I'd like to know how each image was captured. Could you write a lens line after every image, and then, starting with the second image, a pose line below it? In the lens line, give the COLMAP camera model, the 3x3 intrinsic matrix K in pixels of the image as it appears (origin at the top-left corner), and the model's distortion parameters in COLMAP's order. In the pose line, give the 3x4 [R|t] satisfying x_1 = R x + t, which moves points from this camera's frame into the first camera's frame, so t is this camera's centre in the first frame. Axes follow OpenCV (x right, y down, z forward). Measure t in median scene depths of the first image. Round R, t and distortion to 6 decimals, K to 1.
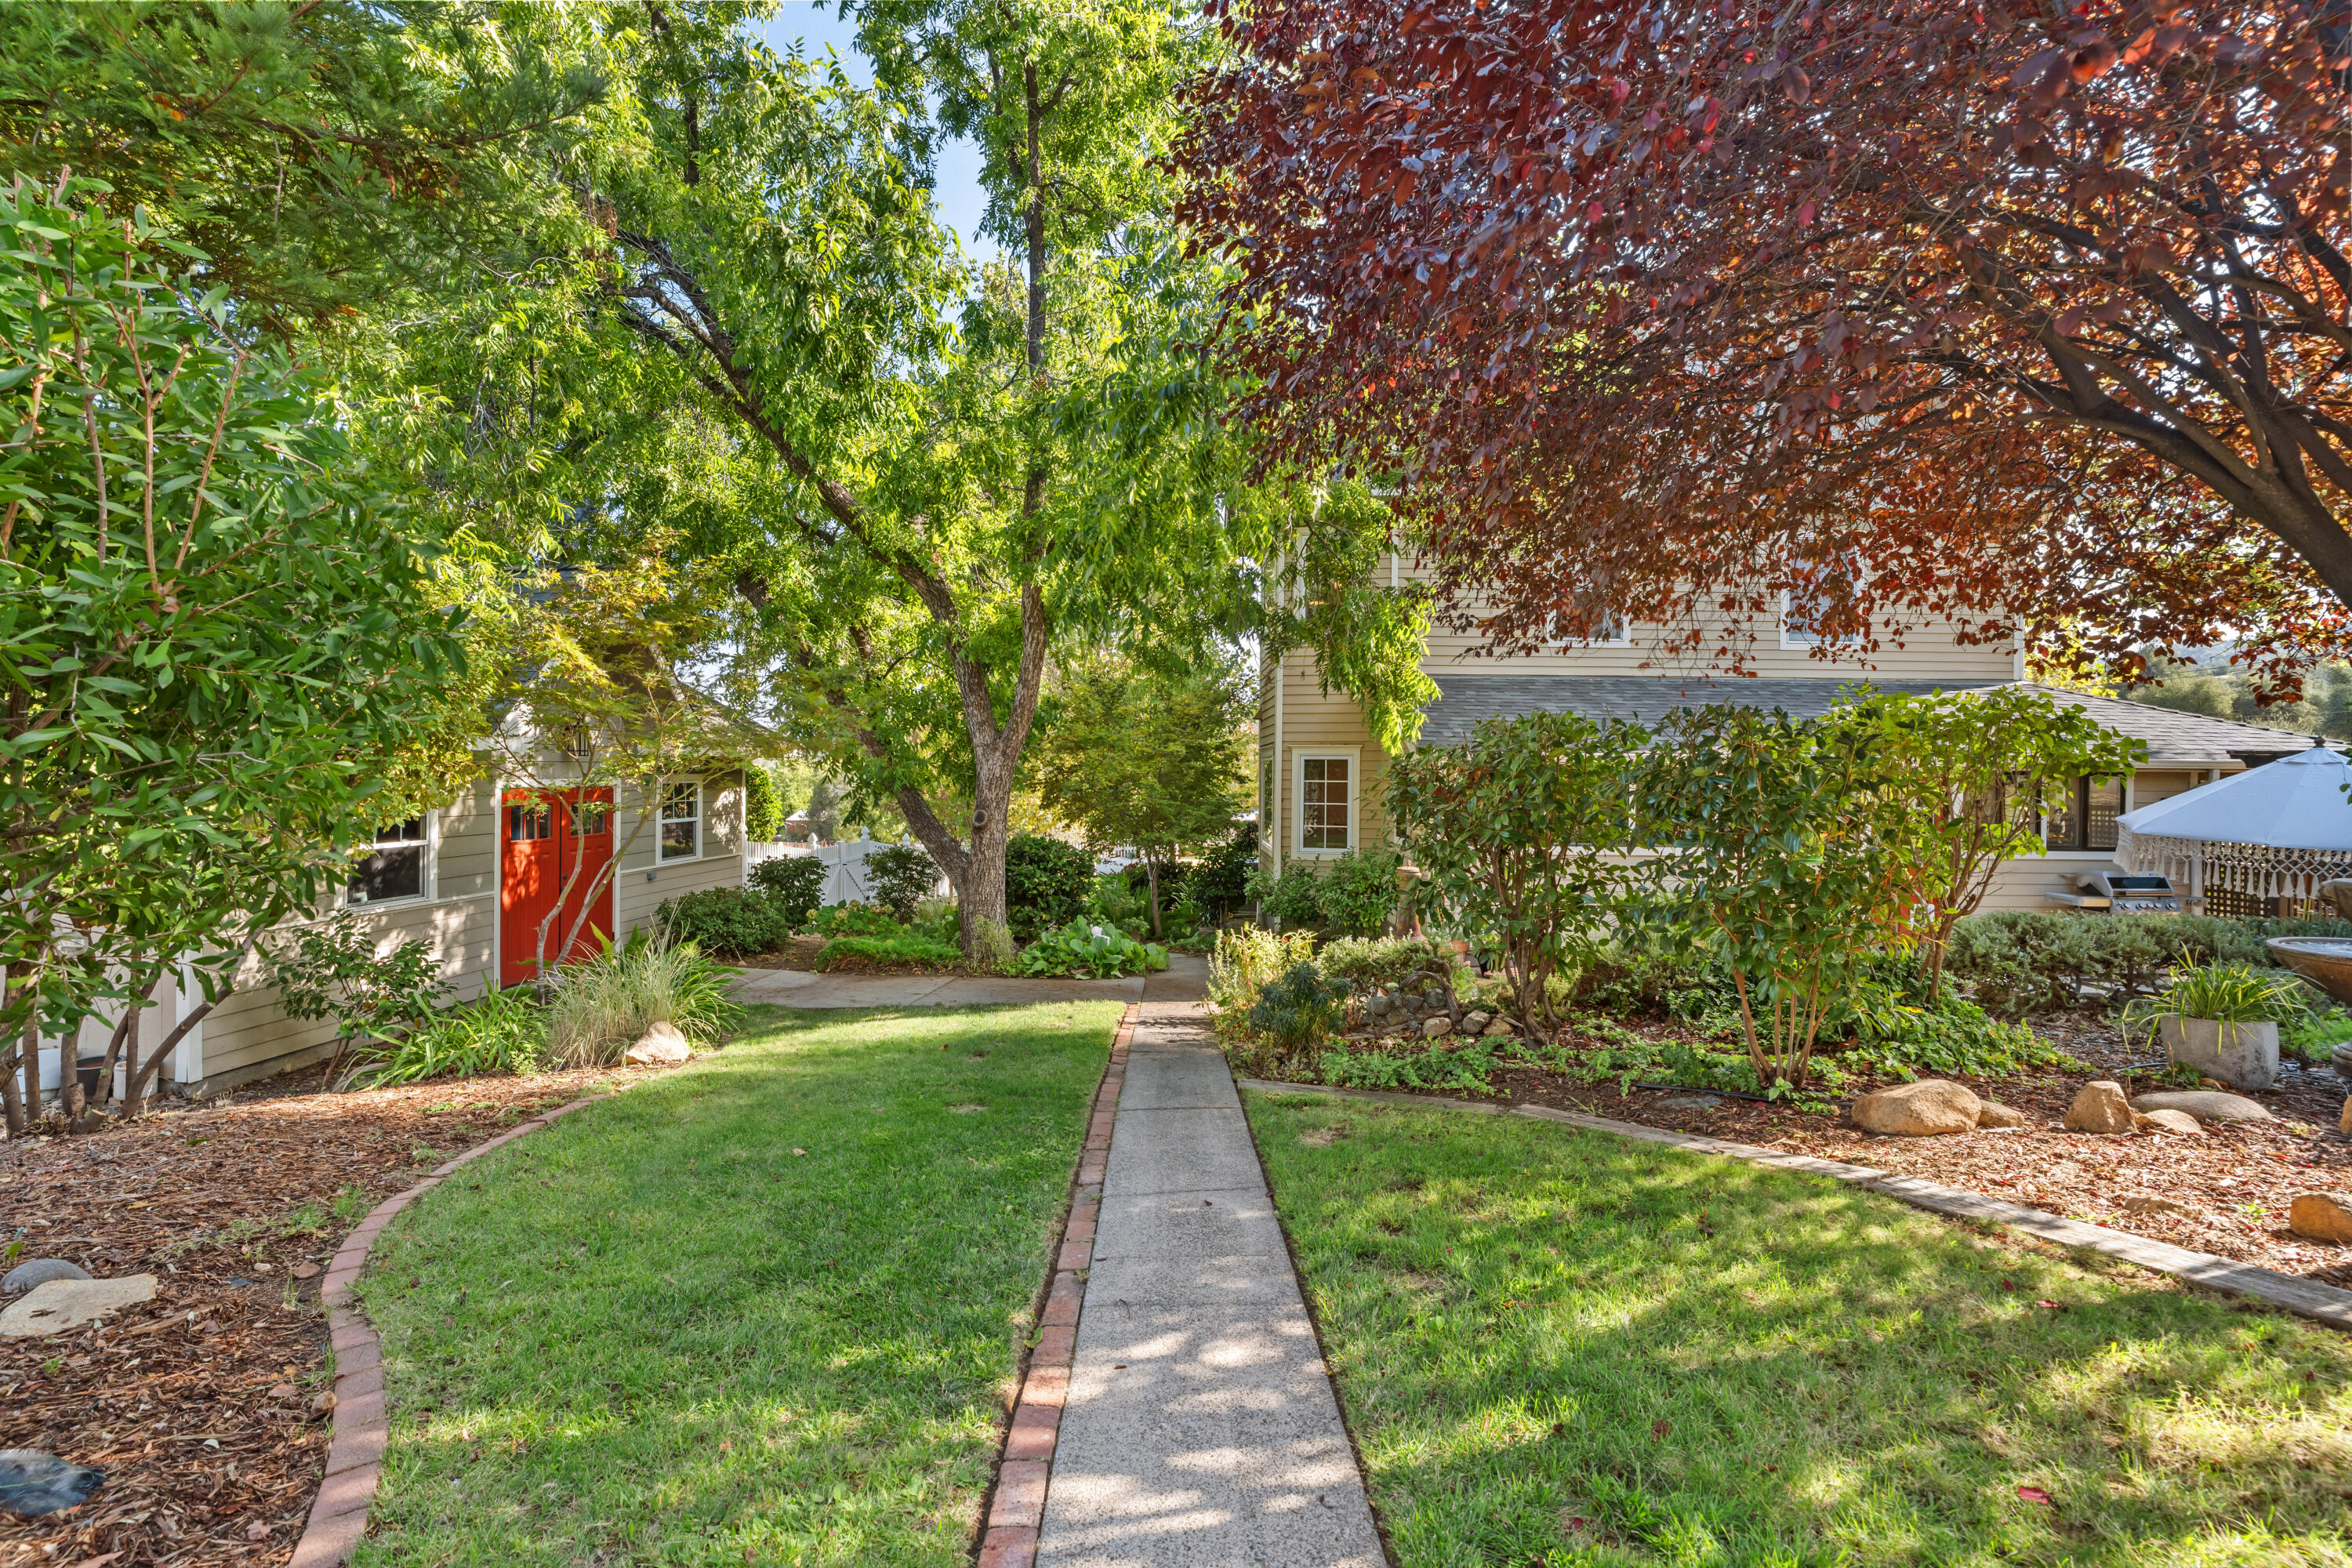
lens RADIAL K [[1097.9, 0, 1176.4], [0, 1097.9, 793.3], [0, 0, 1]] dist [0.000122, 0.000008]
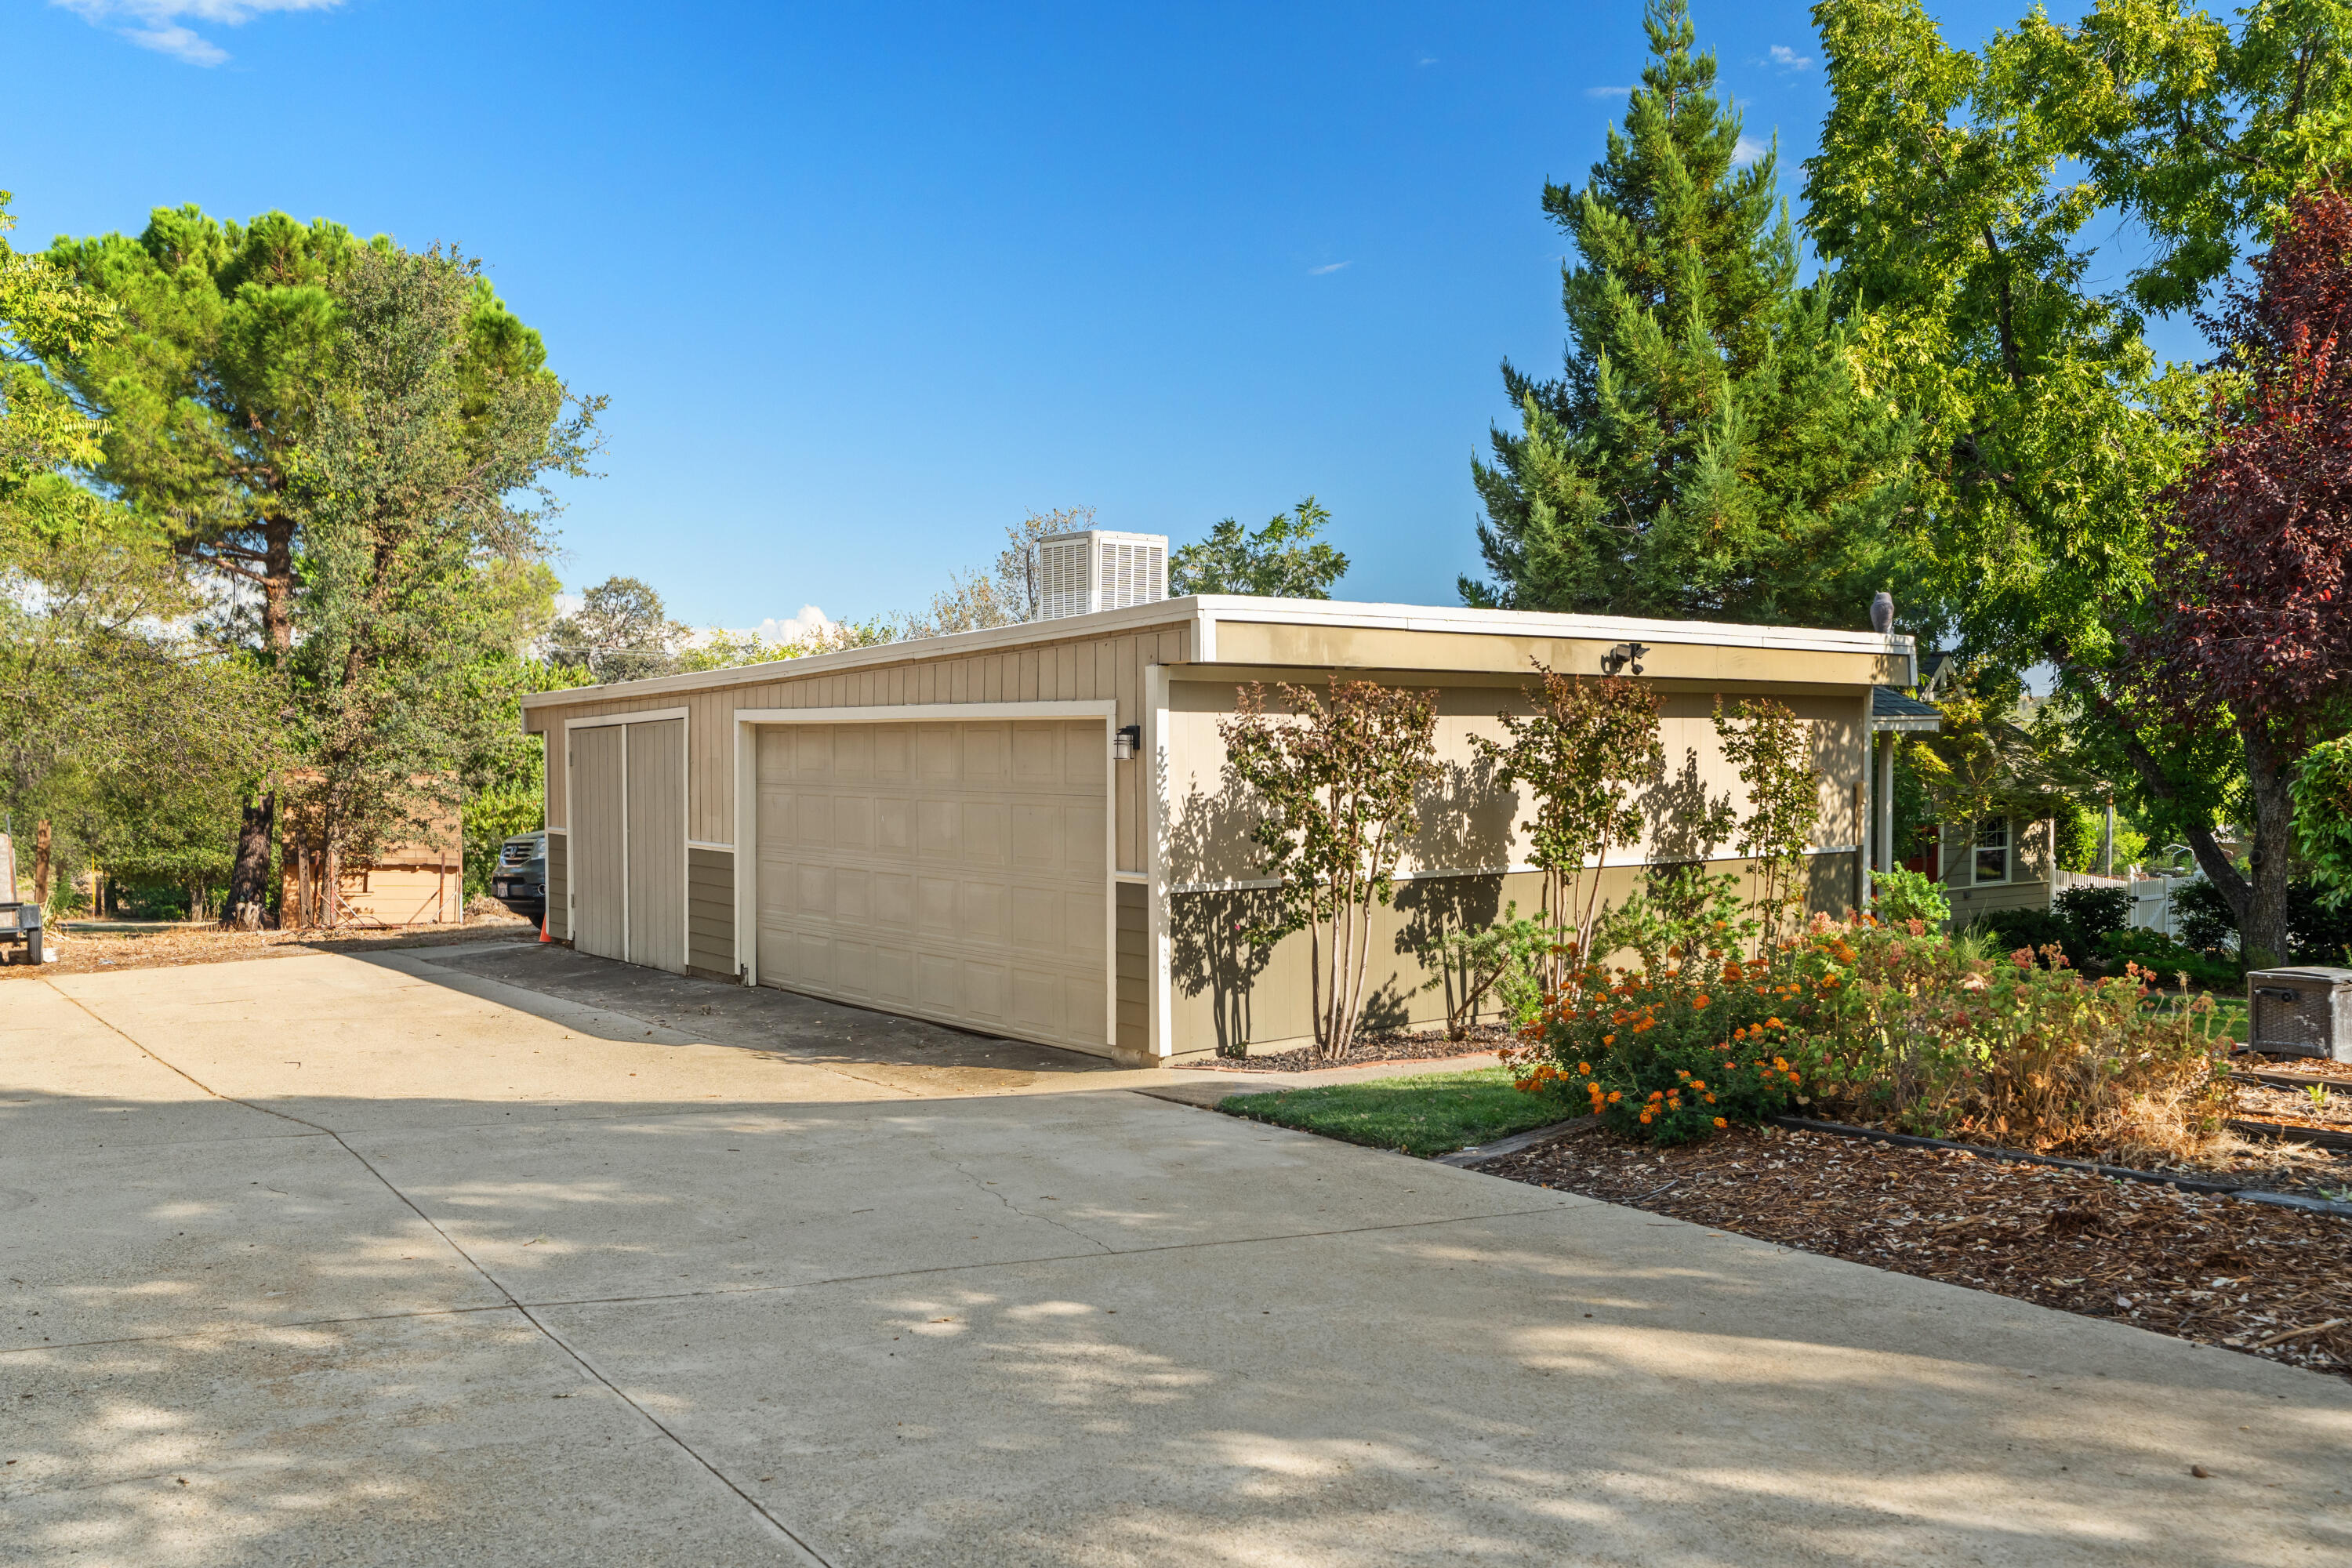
lens RADIAL K [[2031.9, 0, 1175.5], [0, 2031.9, 790.3], [0, 0, 1]] dist [0.002267, 0.000462]
pose [[0.686333, 0.010987, -0.727205, 0.530901], [-0.011195, 0.999927, 0.004542, -0.038274], [0.727201, 0.005023, 0.686406, -1.131684]]
